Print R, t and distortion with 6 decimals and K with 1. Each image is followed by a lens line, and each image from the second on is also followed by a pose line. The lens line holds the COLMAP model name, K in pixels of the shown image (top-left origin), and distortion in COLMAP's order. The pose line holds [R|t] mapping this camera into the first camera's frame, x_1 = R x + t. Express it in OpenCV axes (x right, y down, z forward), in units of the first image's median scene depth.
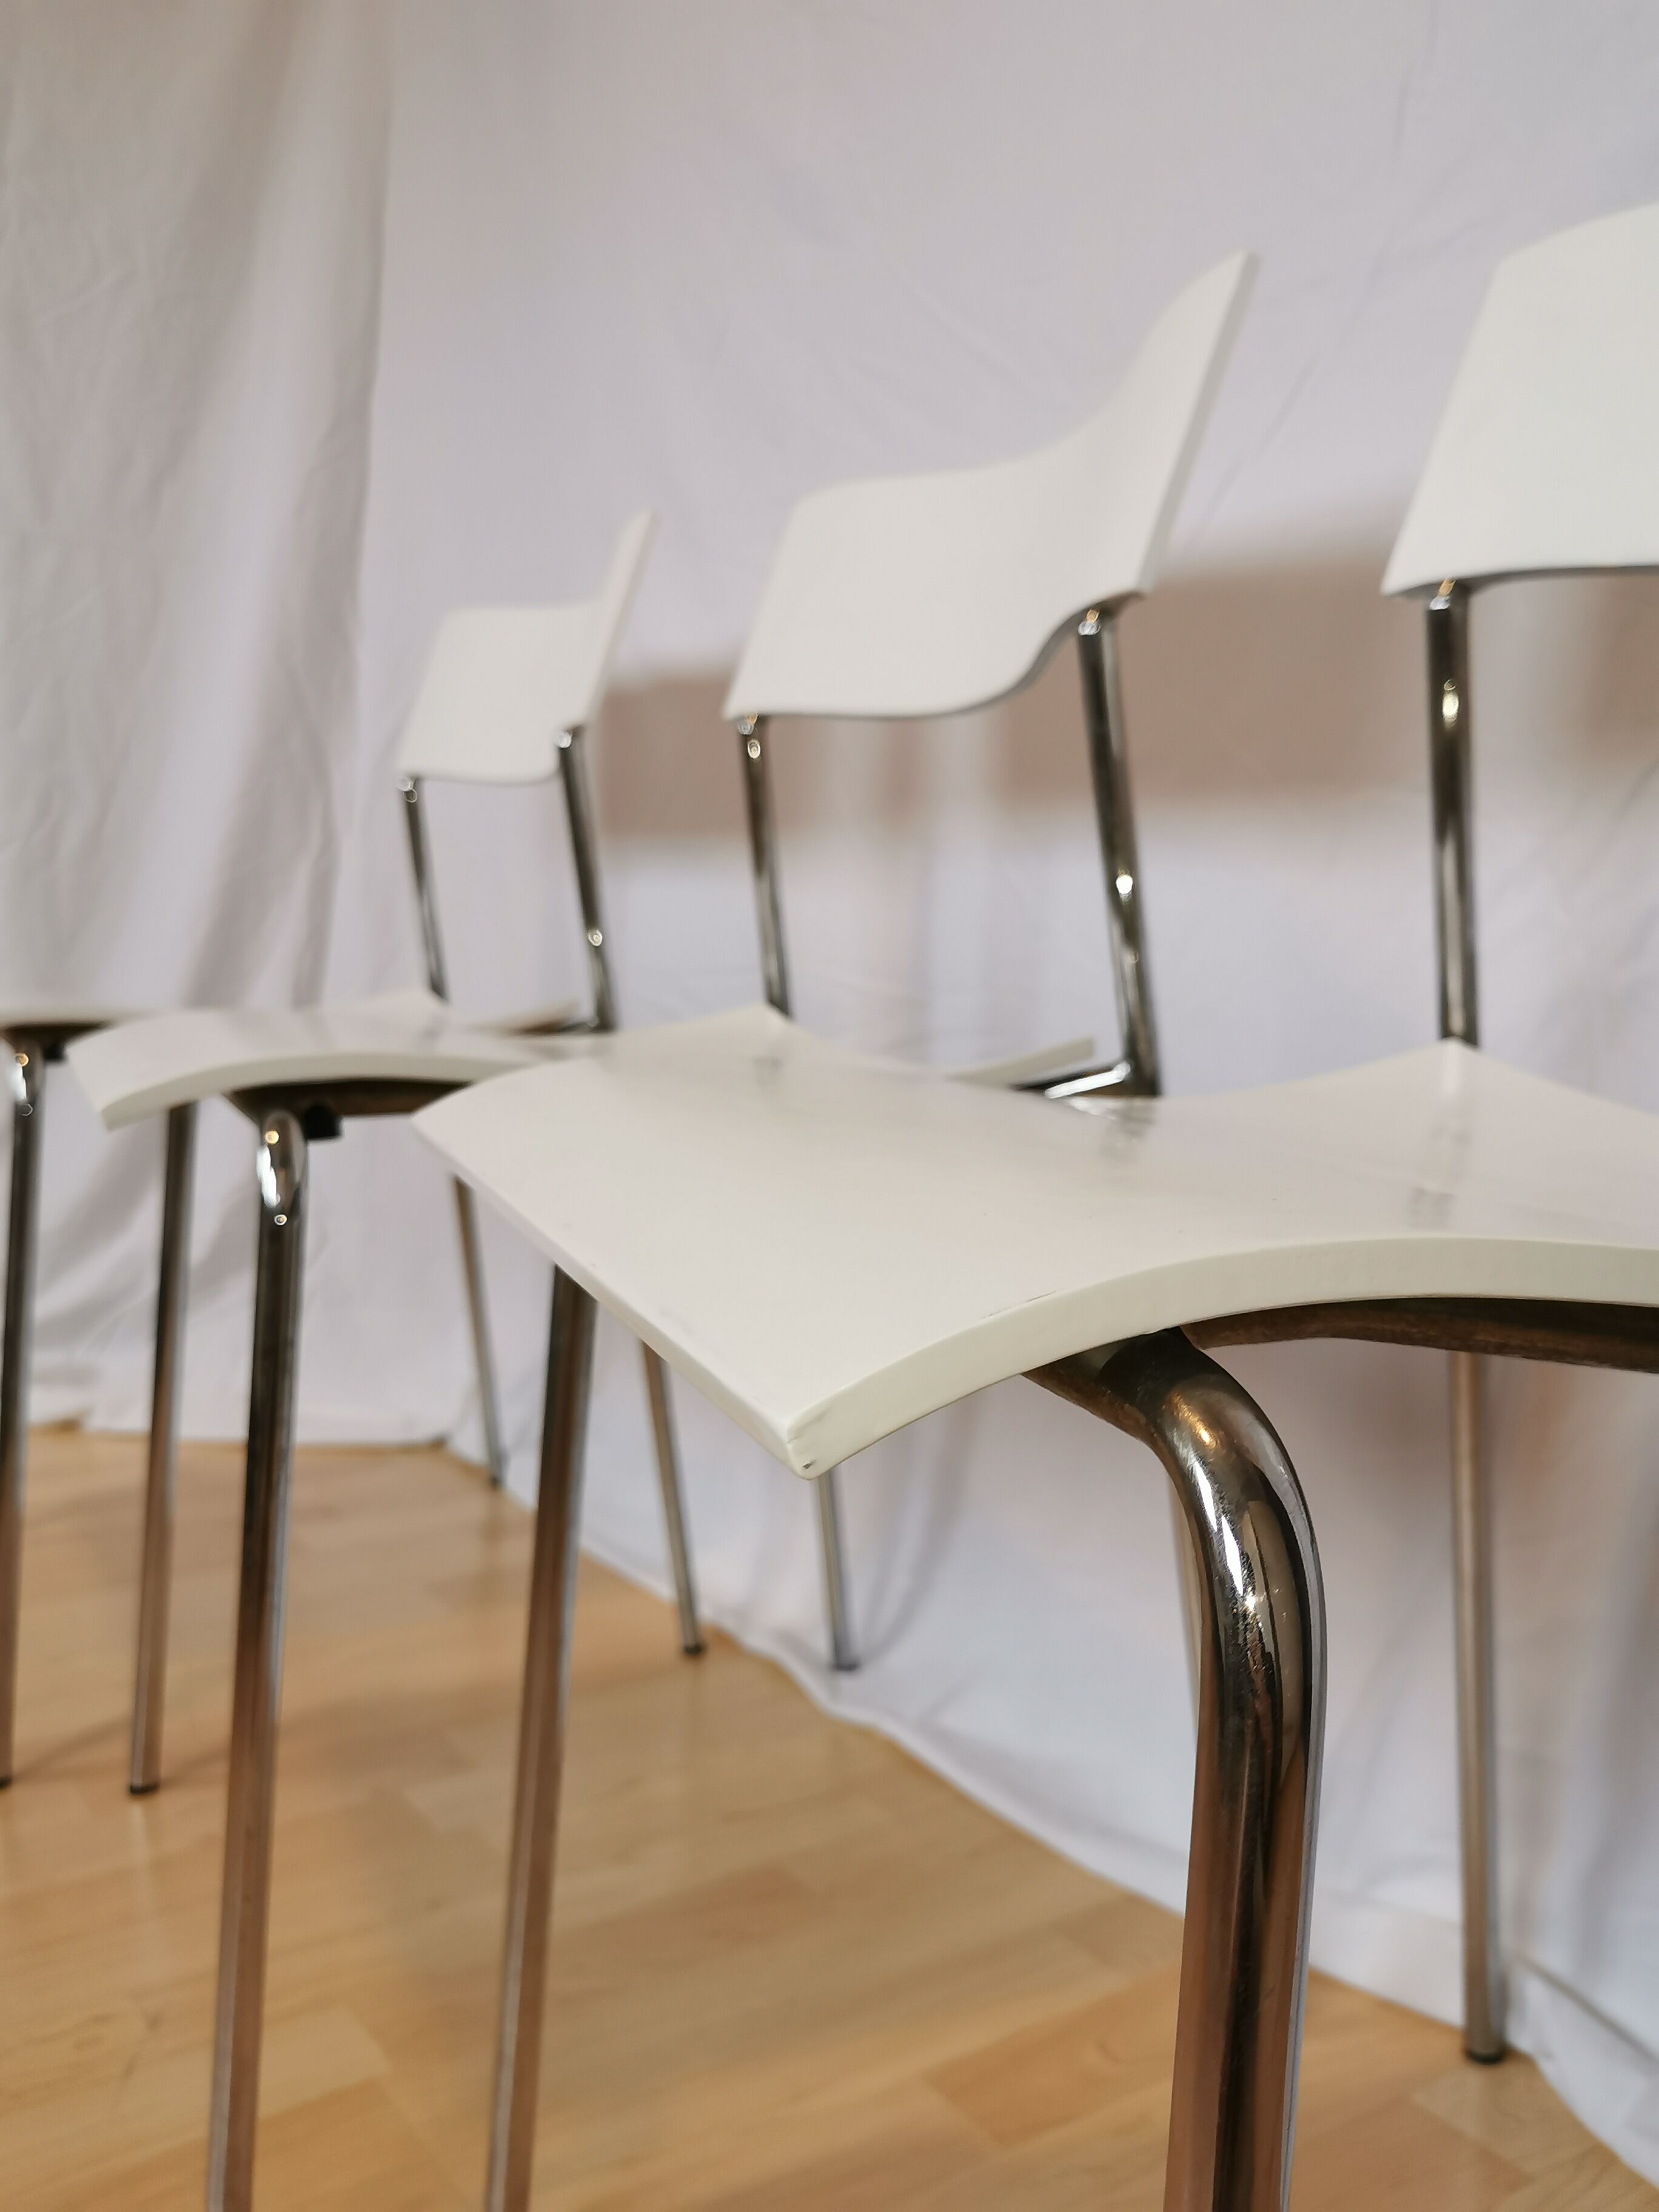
lens RADIAL K [[1897.2, 0, 812.7], [0, 1897.2, 1149.0], [0, 0, 1]] dist [-0.012026, -0.004758]
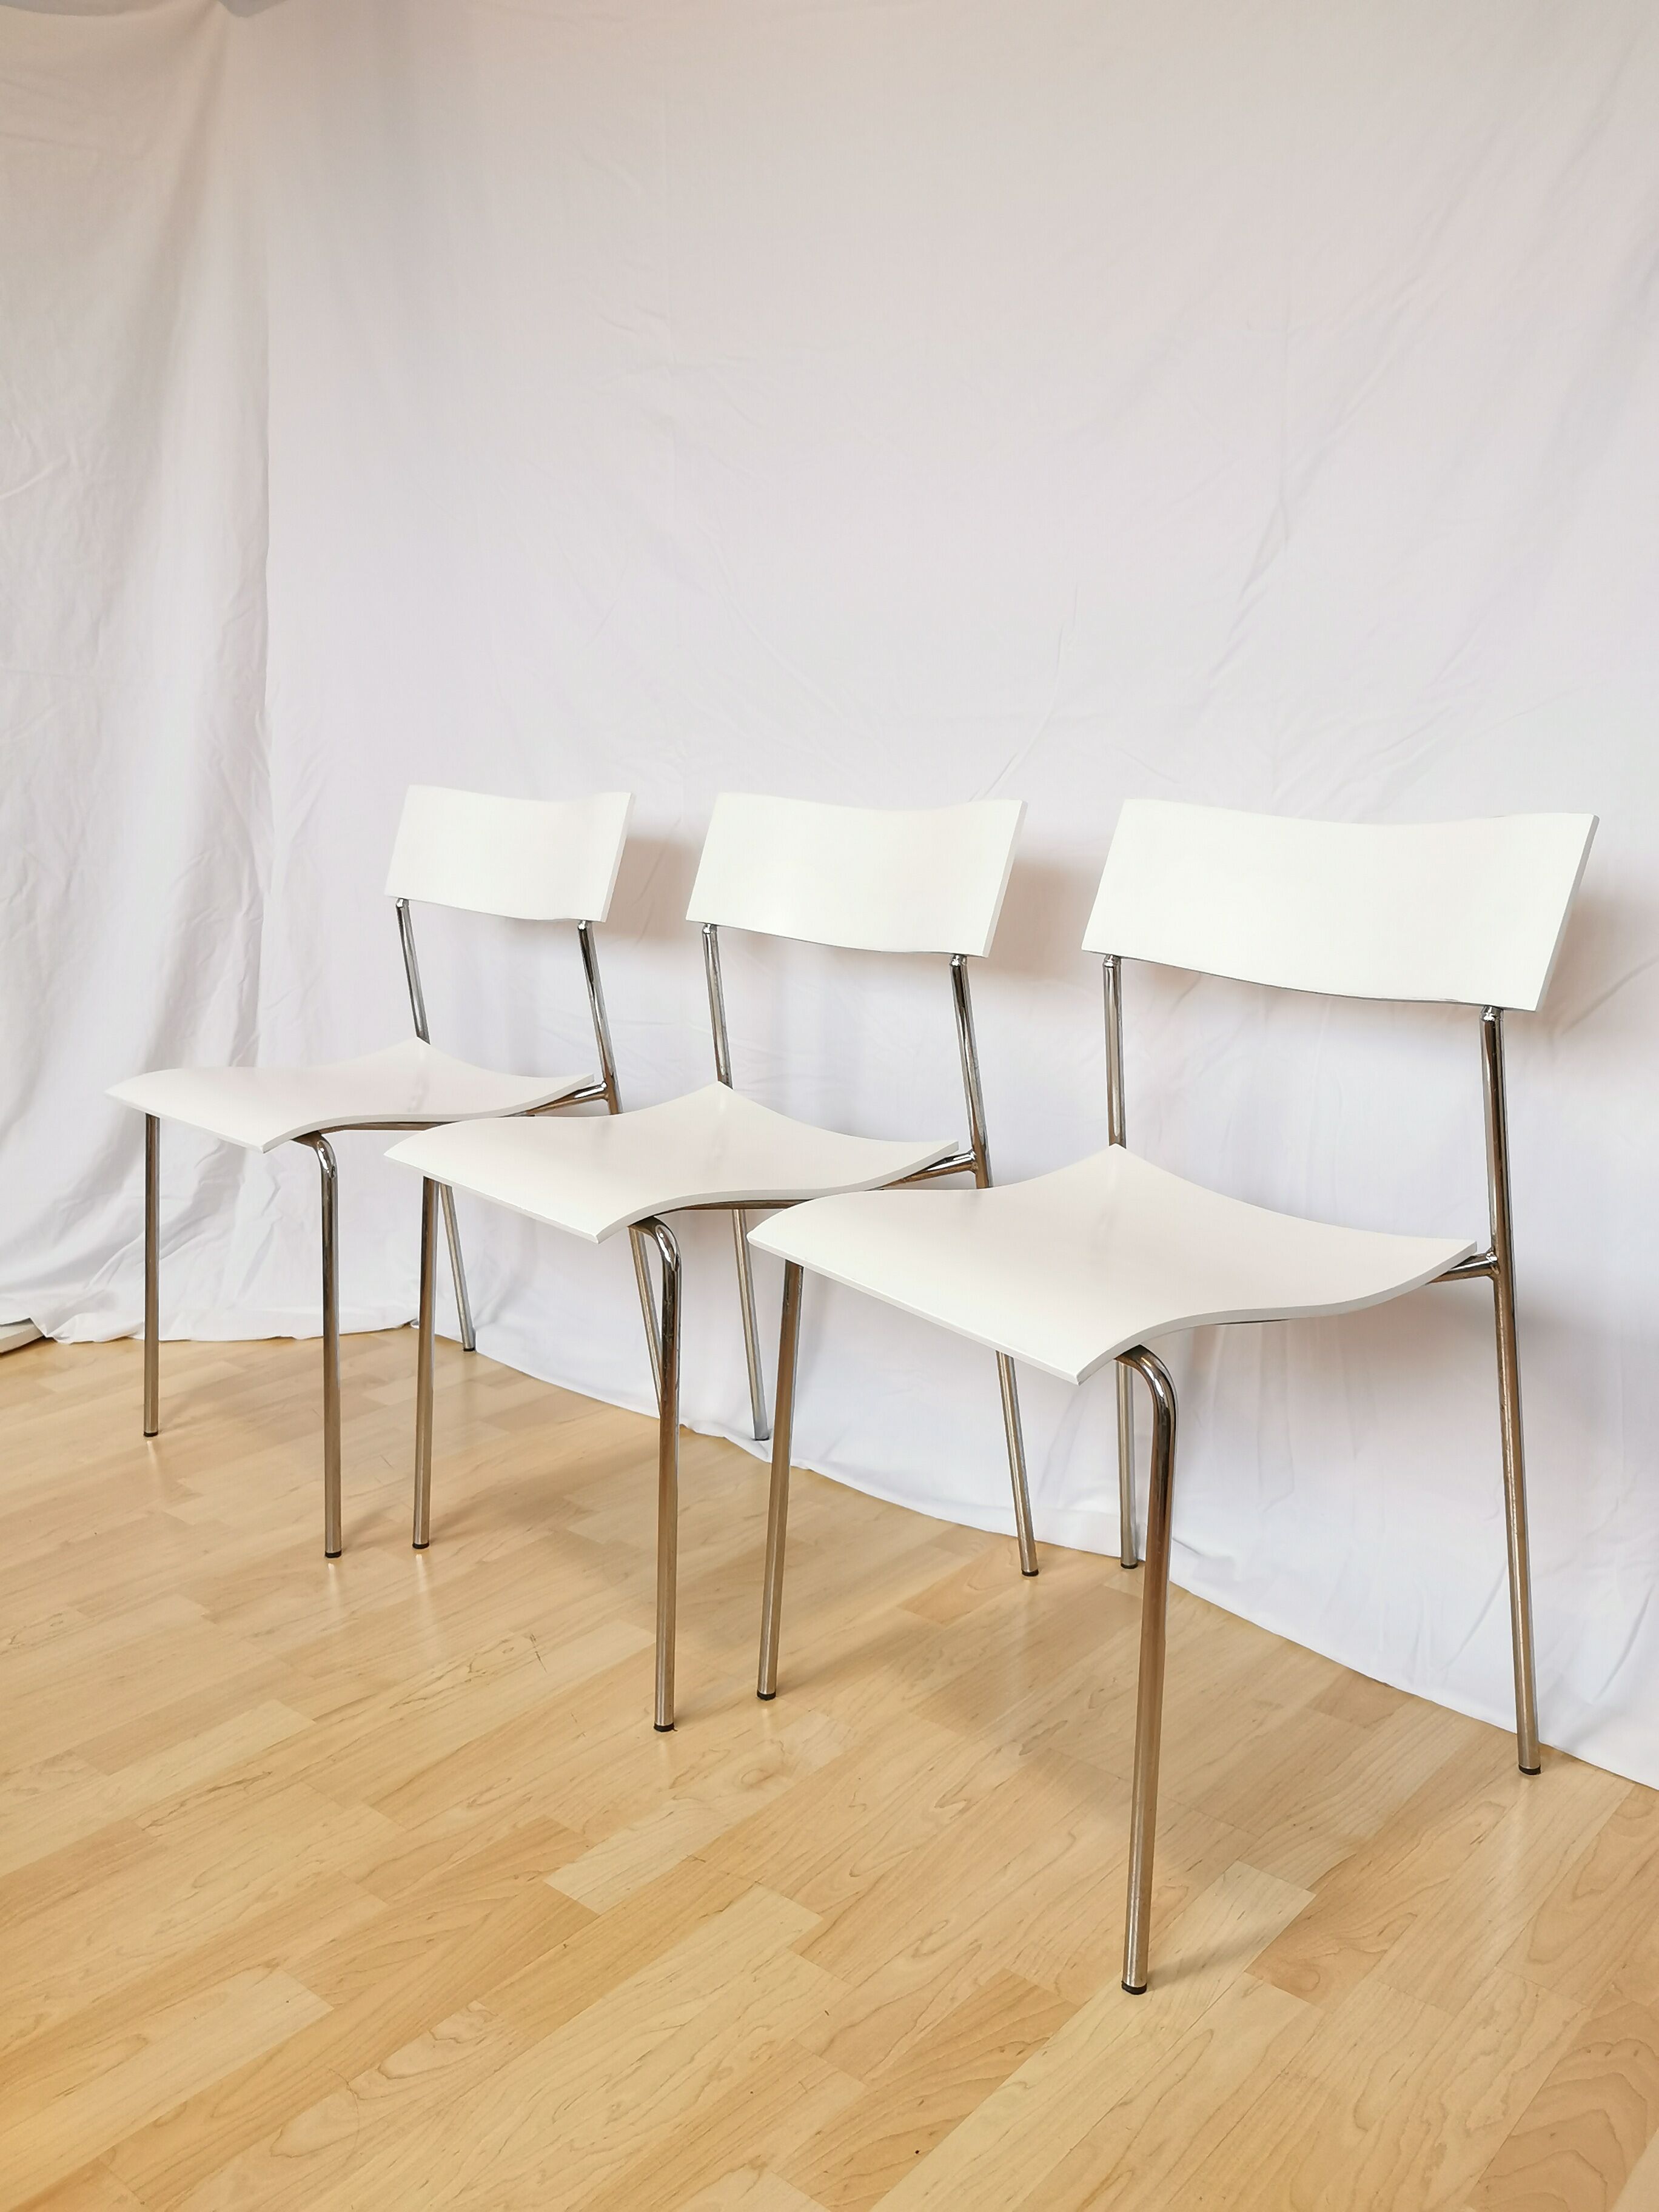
lens RADIAL K [[1894.7, 0, 804.0], [0, 1894.7, 1113.9], [0, 0, 1]] dist [0.064922, -0.045809]
pose [[0.964801, -0.068173, 0.253992, -0.434256], [0.043350, 0.993831, 0.102085, -0.243202], [-0.259385, -0.087481, 0.961804, -0.814338]]
